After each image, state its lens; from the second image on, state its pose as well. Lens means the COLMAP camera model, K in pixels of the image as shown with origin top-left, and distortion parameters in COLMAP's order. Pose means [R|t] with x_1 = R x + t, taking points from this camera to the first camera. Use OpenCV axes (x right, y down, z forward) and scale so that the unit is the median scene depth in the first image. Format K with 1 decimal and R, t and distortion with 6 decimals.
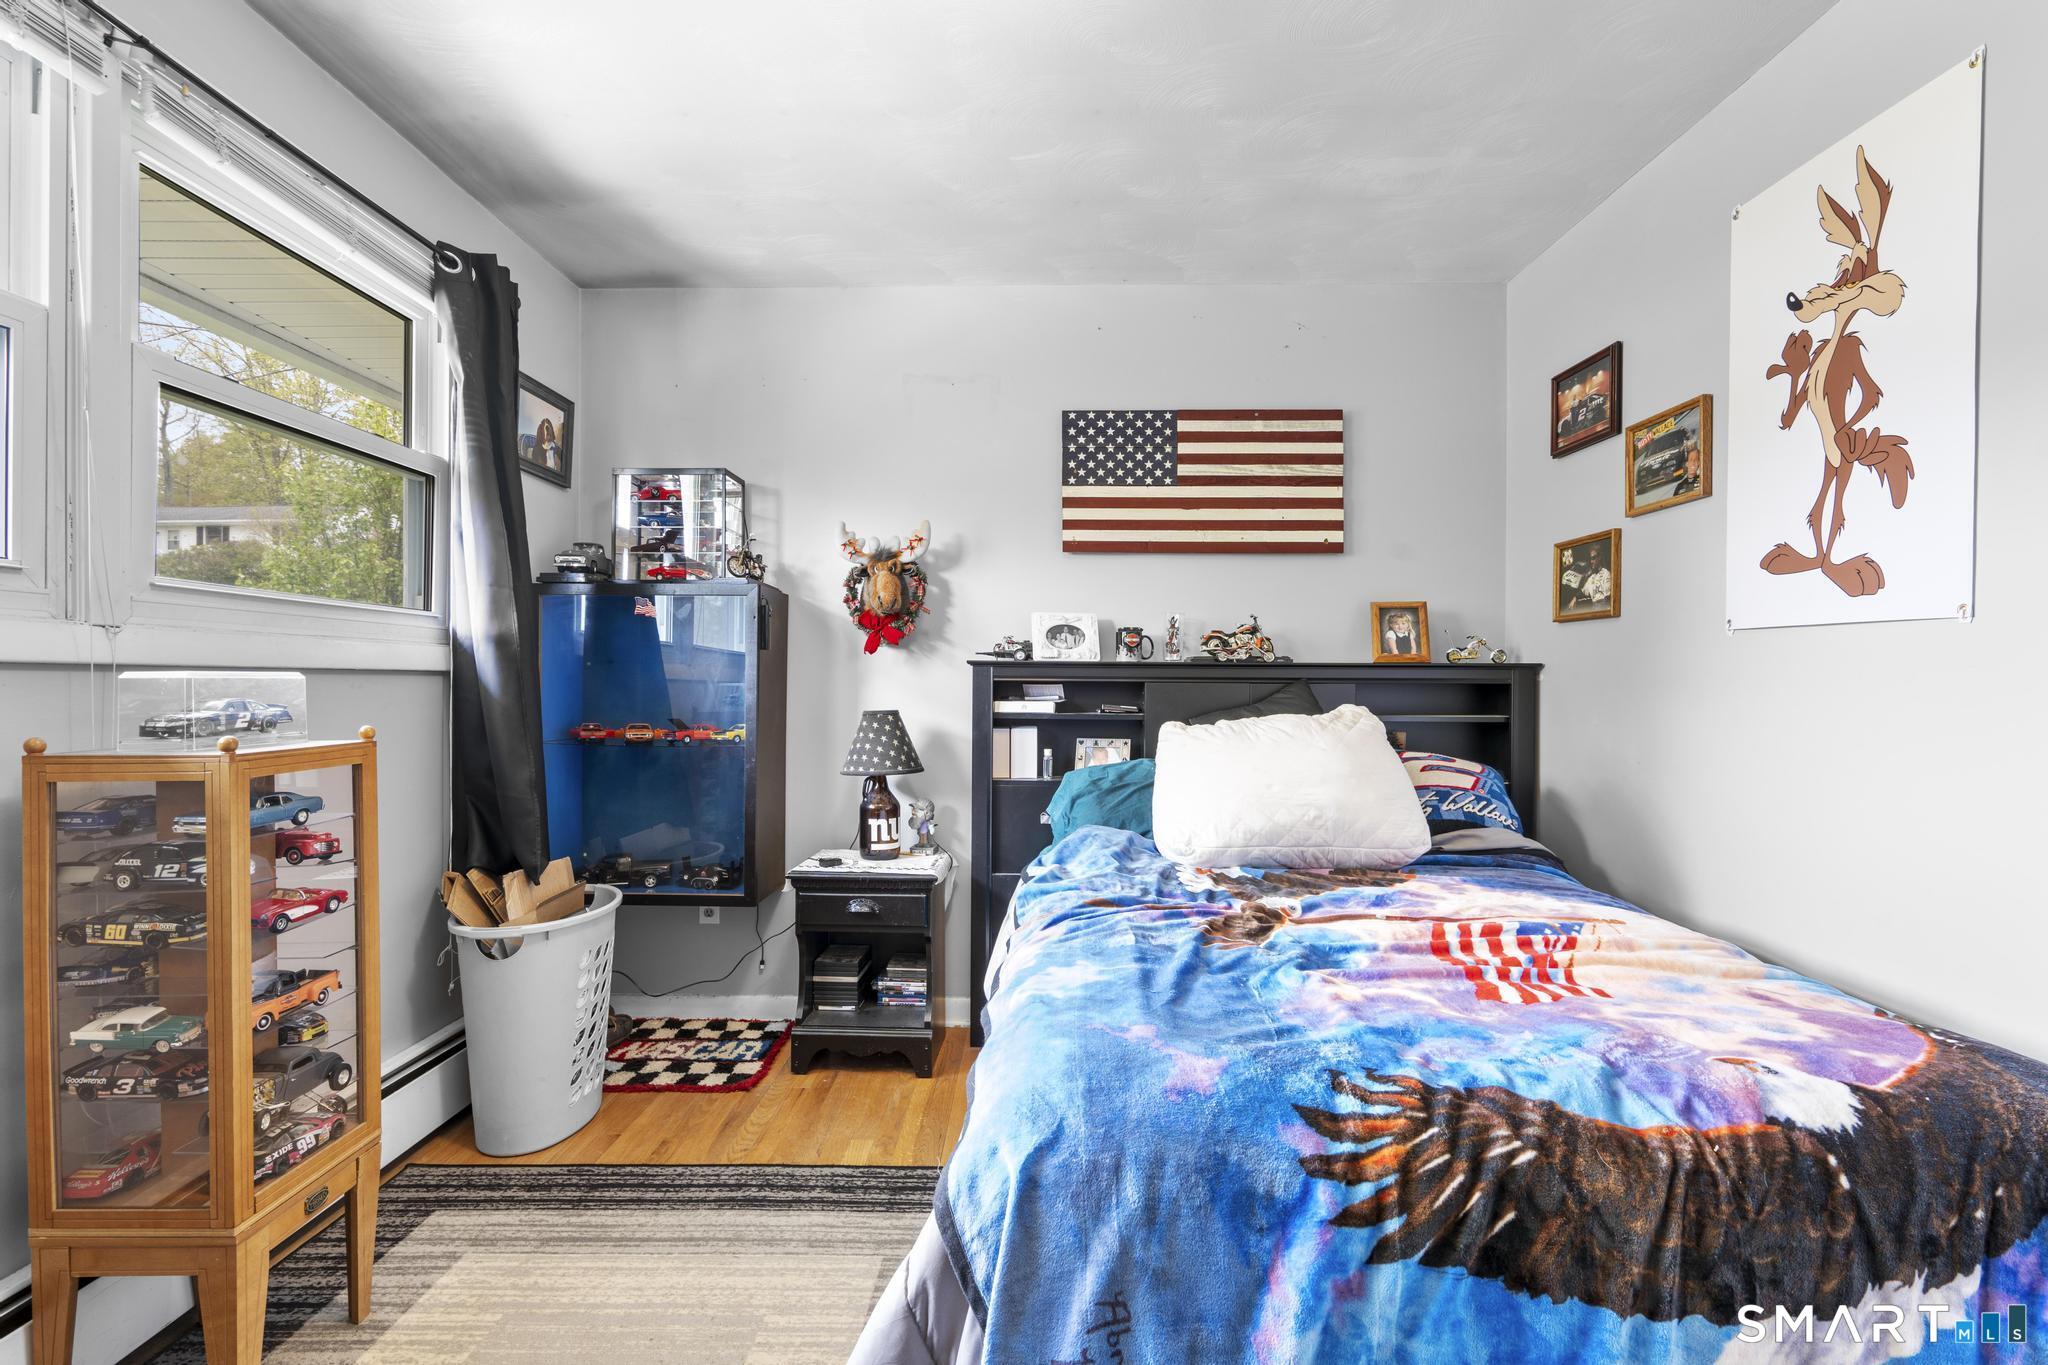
lens RADIAL K [[923.2, 0, 1020.0], [0, 923.2, 684.1], [0, 0, 1]] dist [-0.005061, 0.001437]
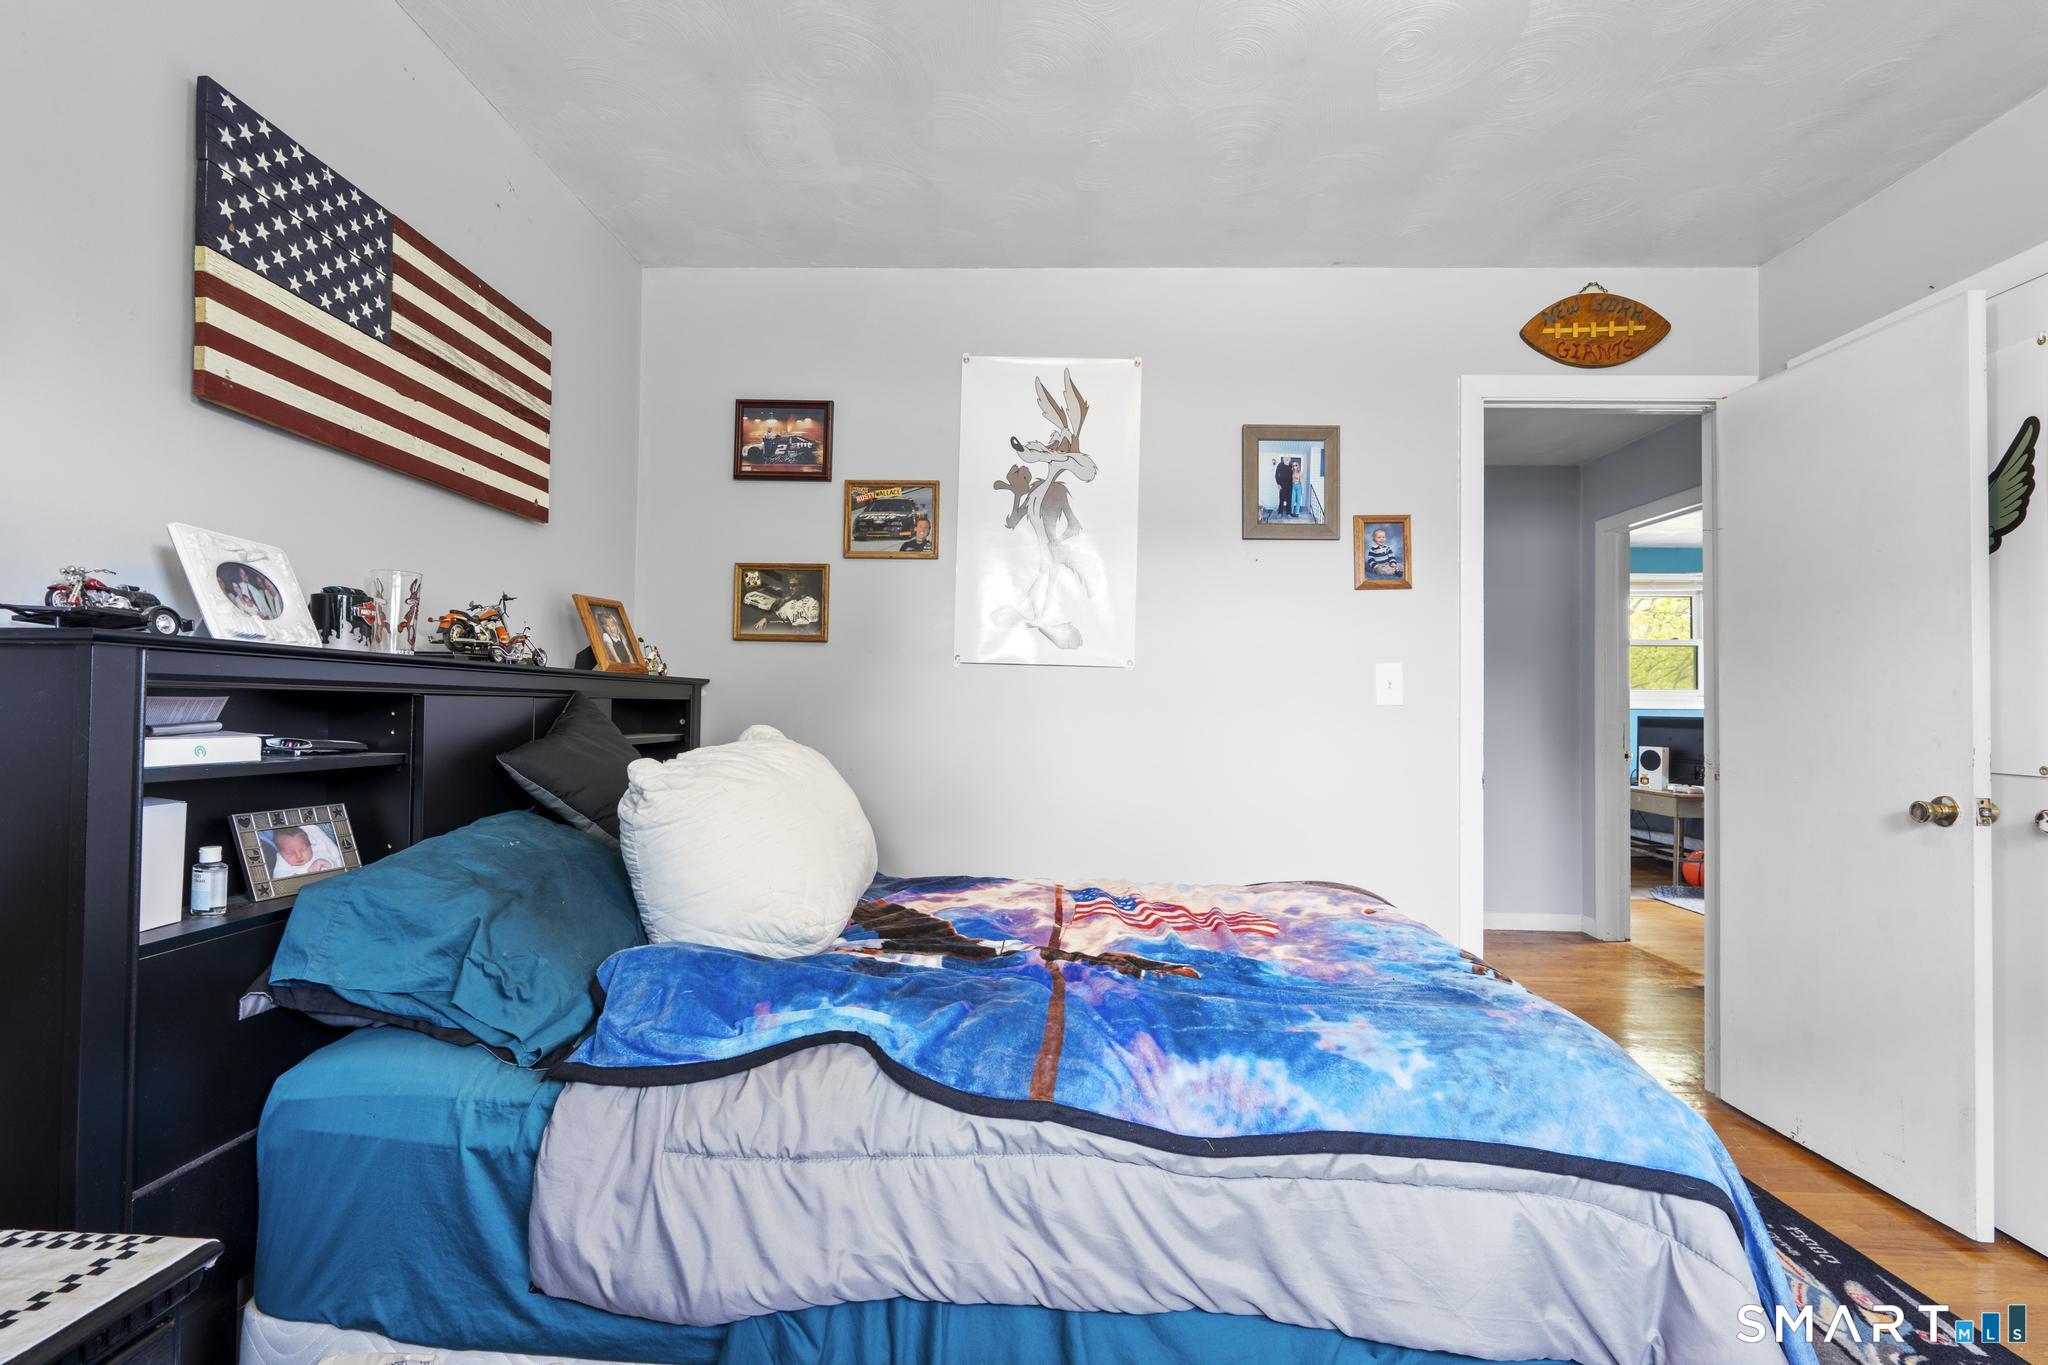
lens RADIAL K [[923.2, 0, 1015.4], [0, 923.2, 689.3], [0, 0, 1]] dist [-0.005061, 0.001437]
pose [[0.006084, 0.014725, 0.999873, -0.445081], [-0.011059, 0.999831, -0.014658, -0.000654], [-0.999920, -0.010968, 0.006246, 0.696217]]
